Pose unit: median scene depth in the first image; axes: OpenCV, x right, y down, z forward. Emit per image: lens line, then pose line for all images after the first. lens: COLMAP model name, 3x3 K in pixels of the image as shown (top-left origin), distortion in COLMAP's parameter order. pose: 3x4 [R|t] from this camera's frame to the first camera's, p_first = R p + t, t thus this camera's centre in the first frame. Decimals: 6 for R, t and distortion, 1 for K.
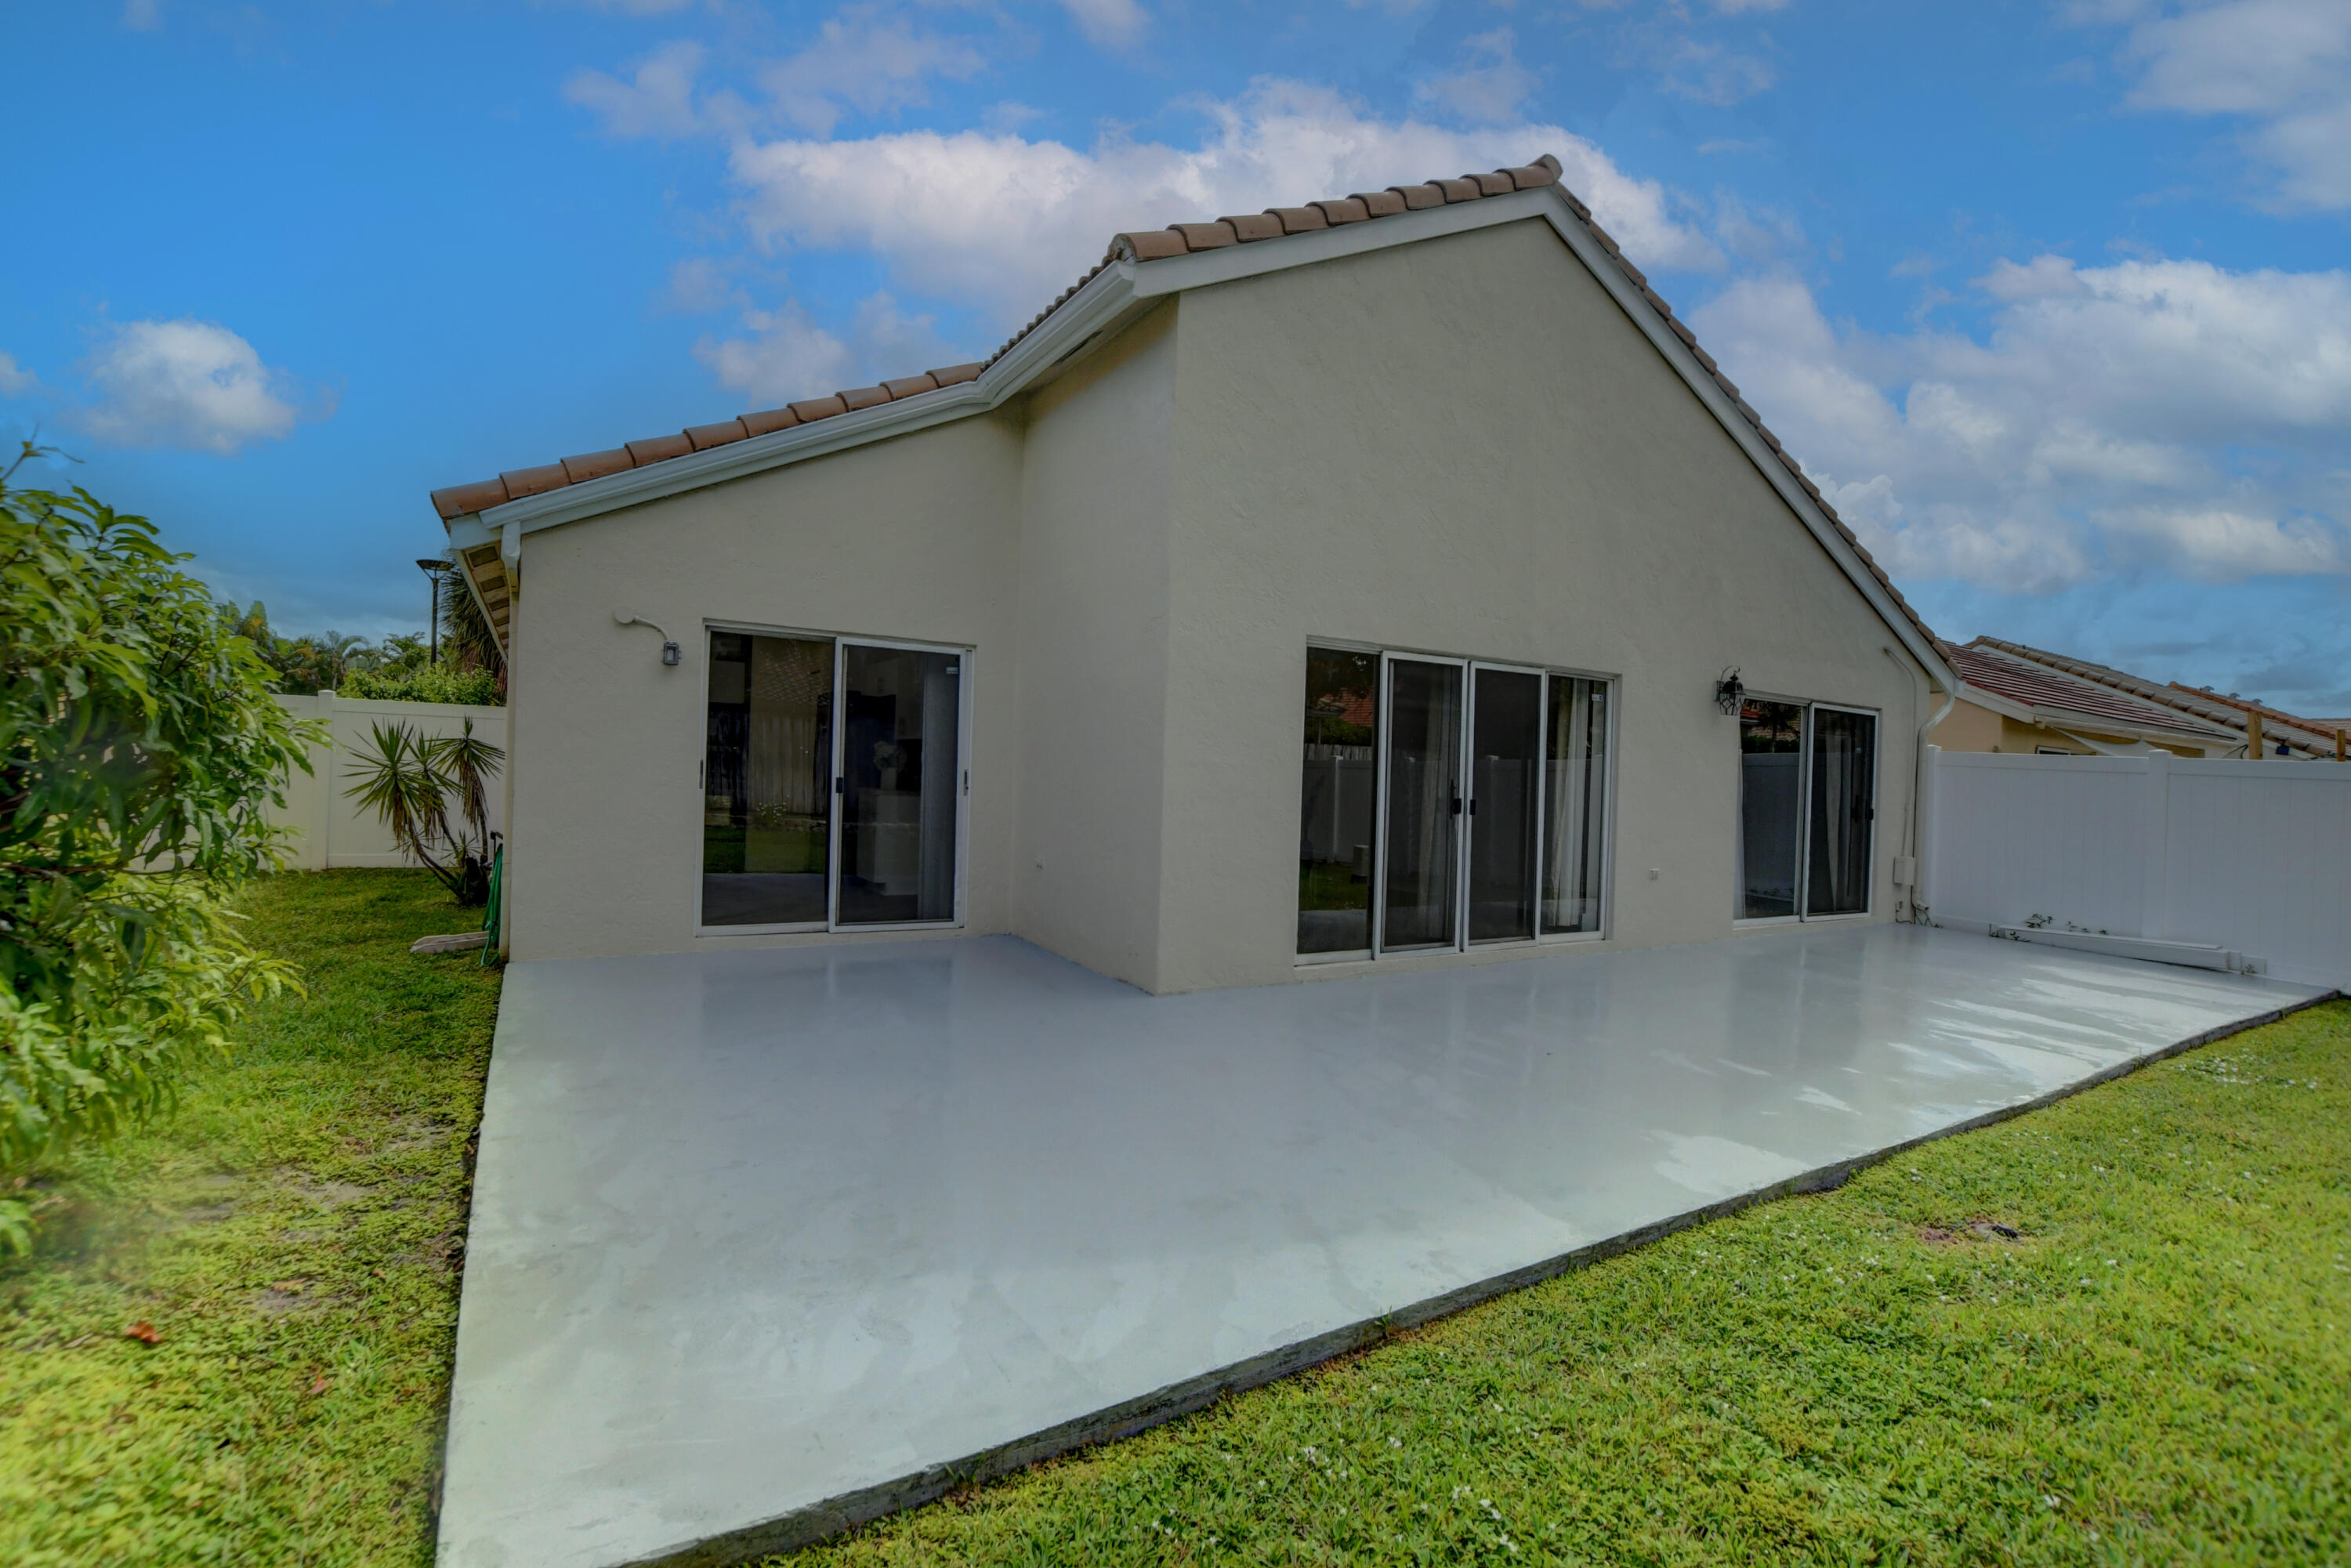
lens RADIAL K [[1057.3, 0, 1182.5], [0, 1057.3, 776.1], [0, 0, 1]] dist [-0.028750, -0.000485]
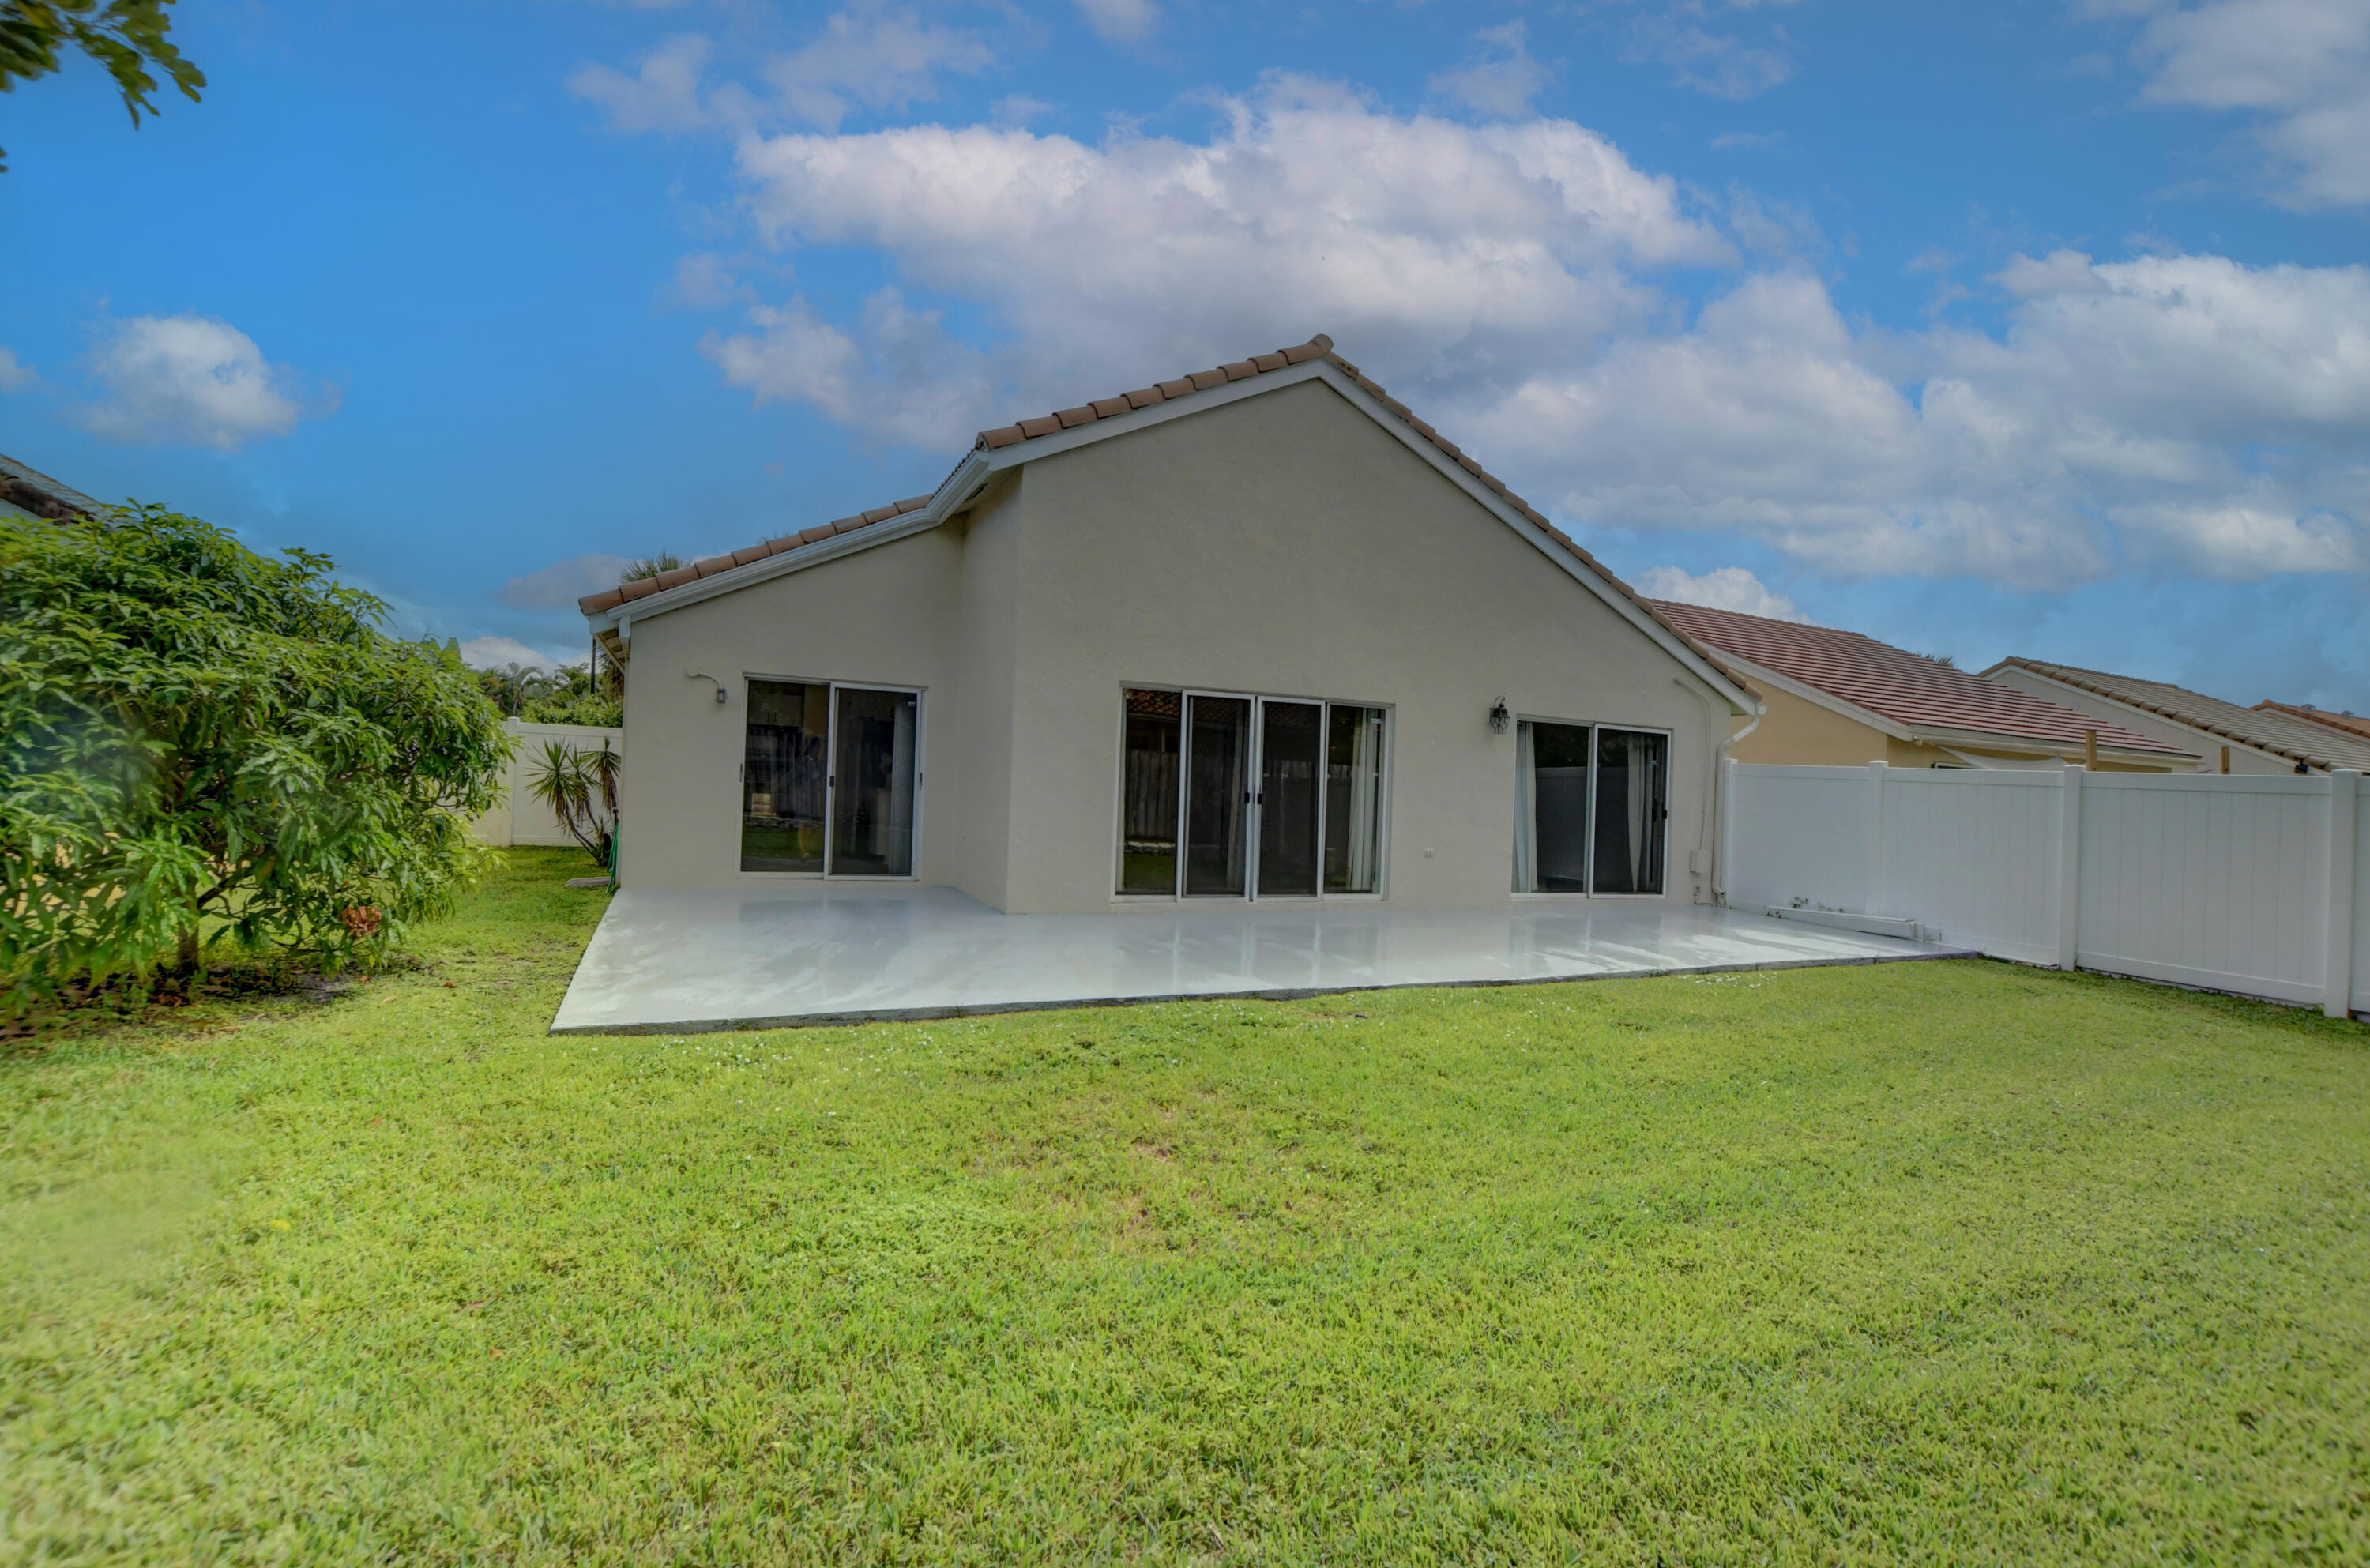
lens RADIAL K [[1056.7, 0, 1174.9], [0, 1056.7, 778.6], [0, 0, 1]] dist [-0.028129, 0.000151]
pose [[0.992788, 0.004023, -0.119817, 0.296493], [-0.006115, 0.999835, -0.017098, 0.024184], [0.119729, 0.017707, 0.992649, -0.377481]]
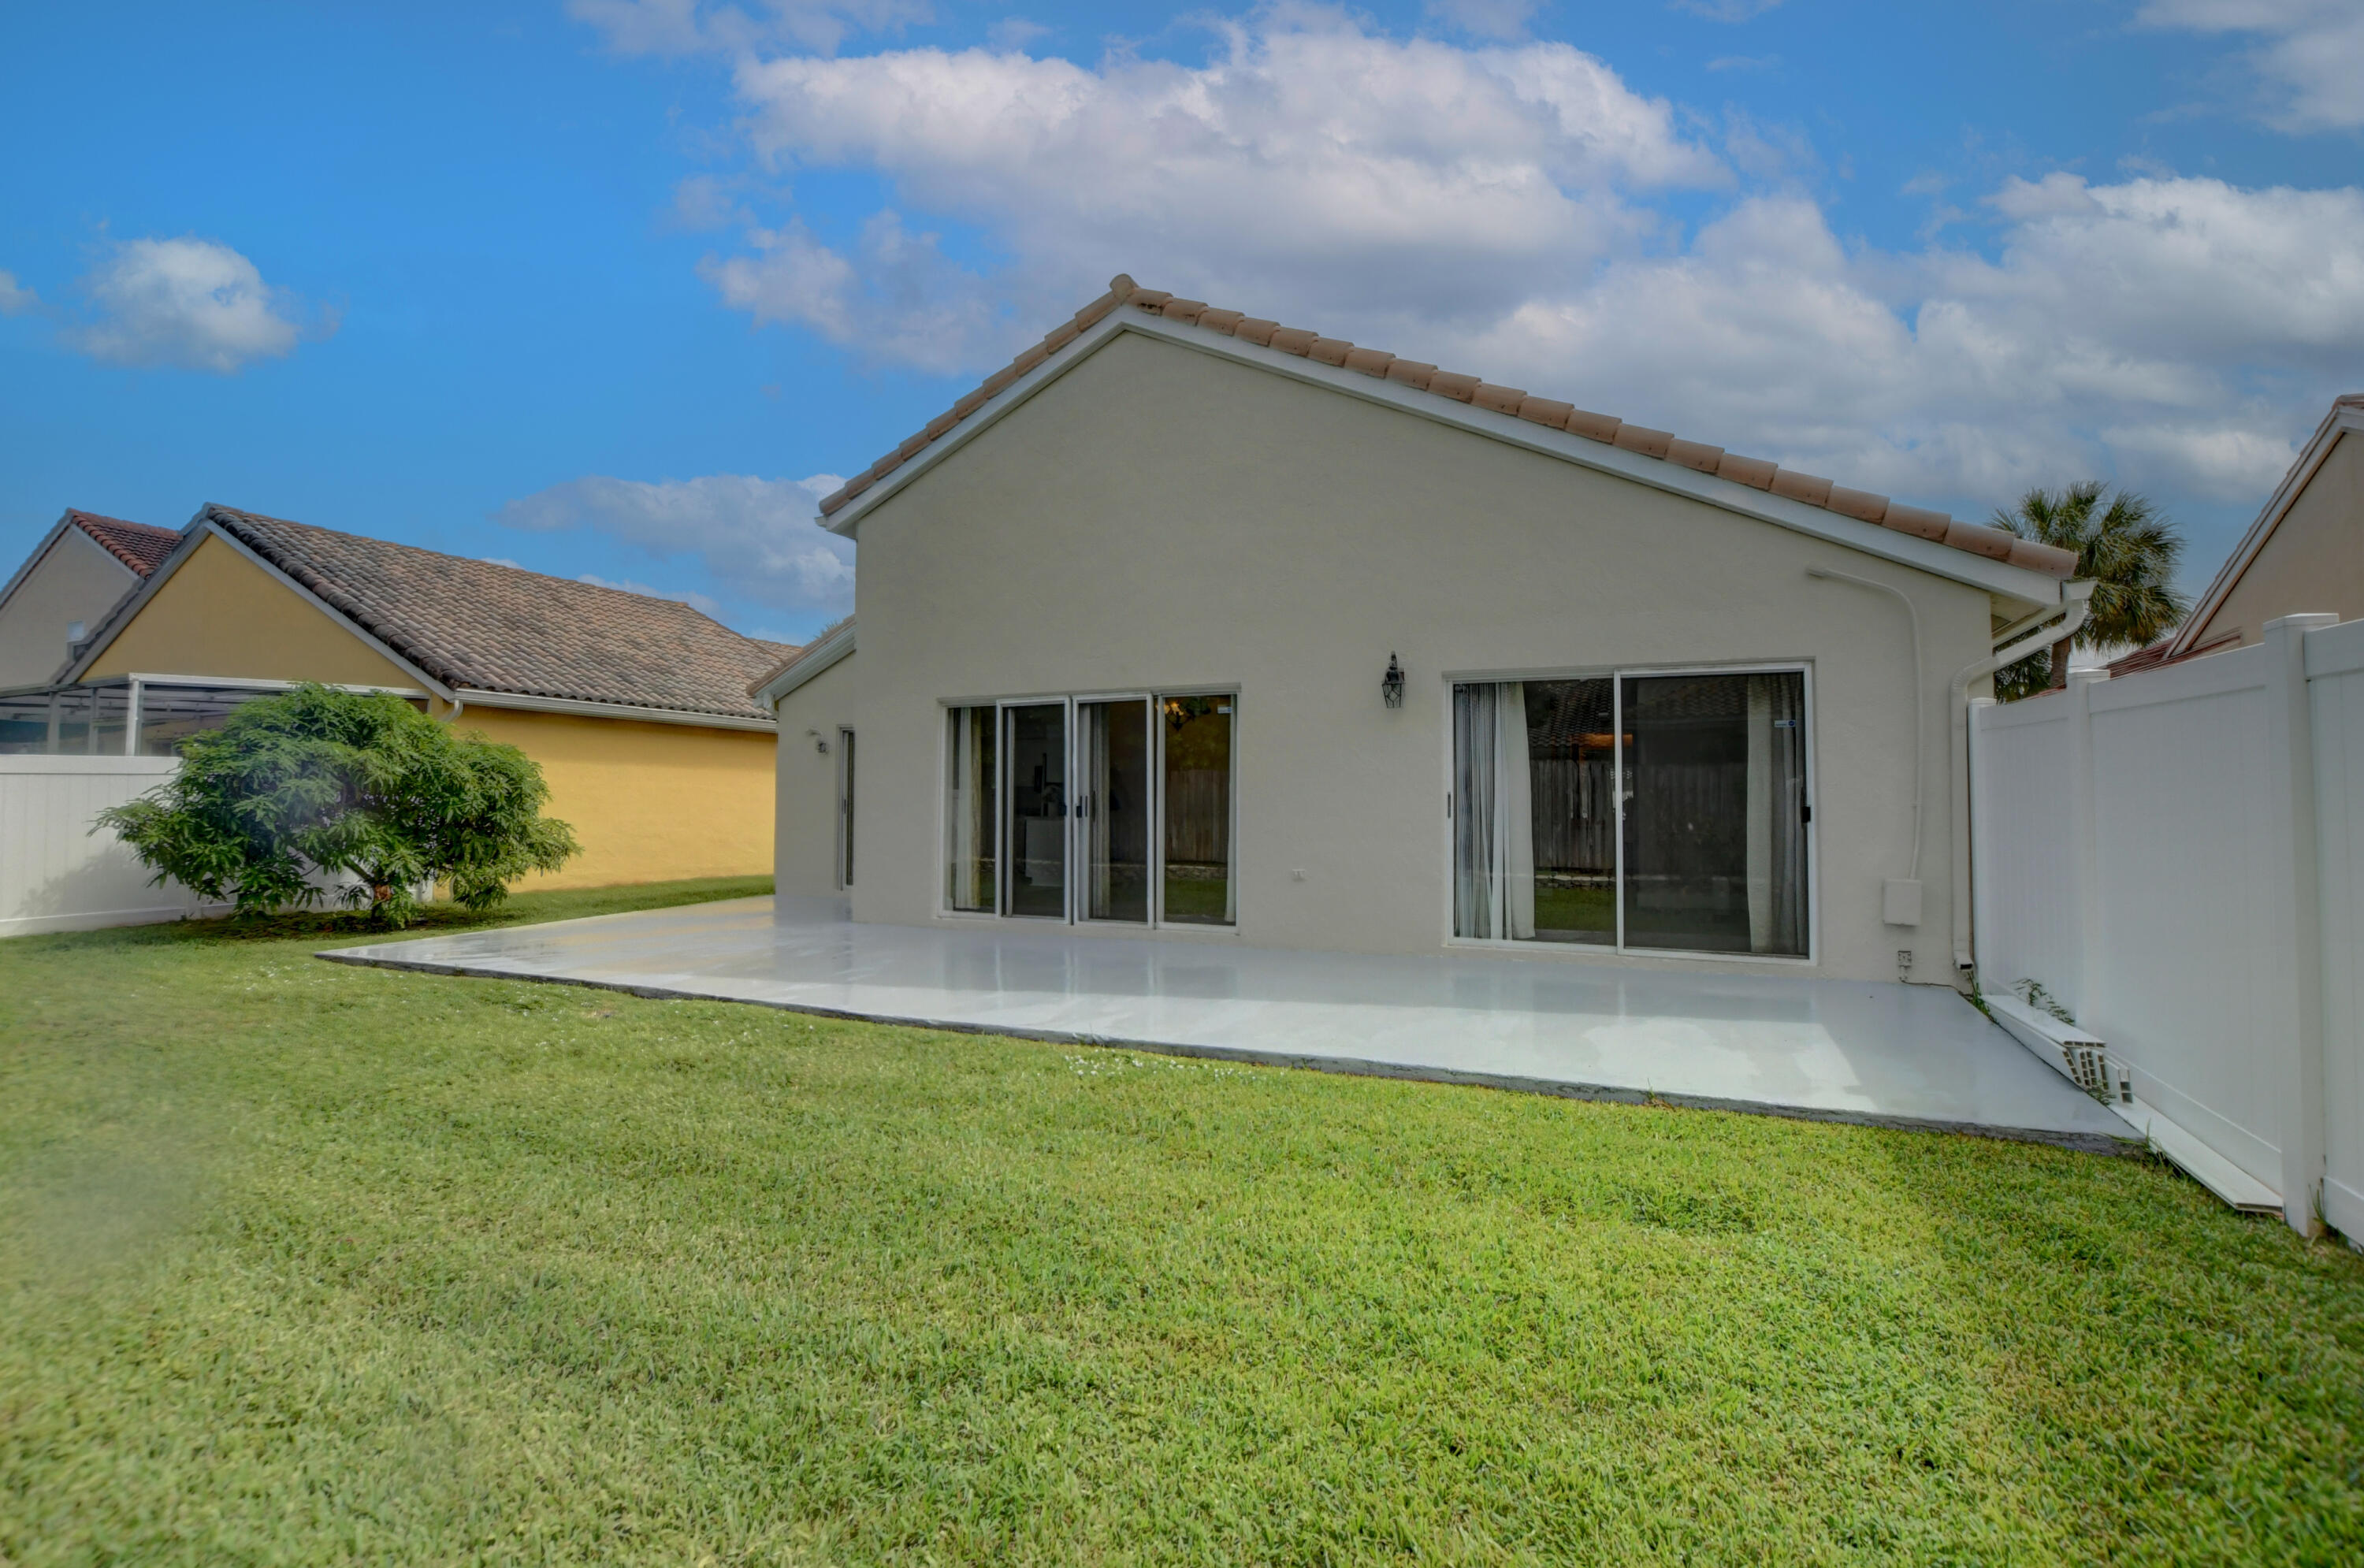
lens RADIAL K [[1054.0, 0, 1171.9], [0, 1054.0, 778.6], [0, 0, 1]] dist [-0.028129, 0.000151]
pose [[0.550242, -0.045980, -0.833739, 1.265421], [0.022802, 0.998938, -0.040042, 0.037628], [0.834694, 0.003022, 0.550706, 0.347326]]
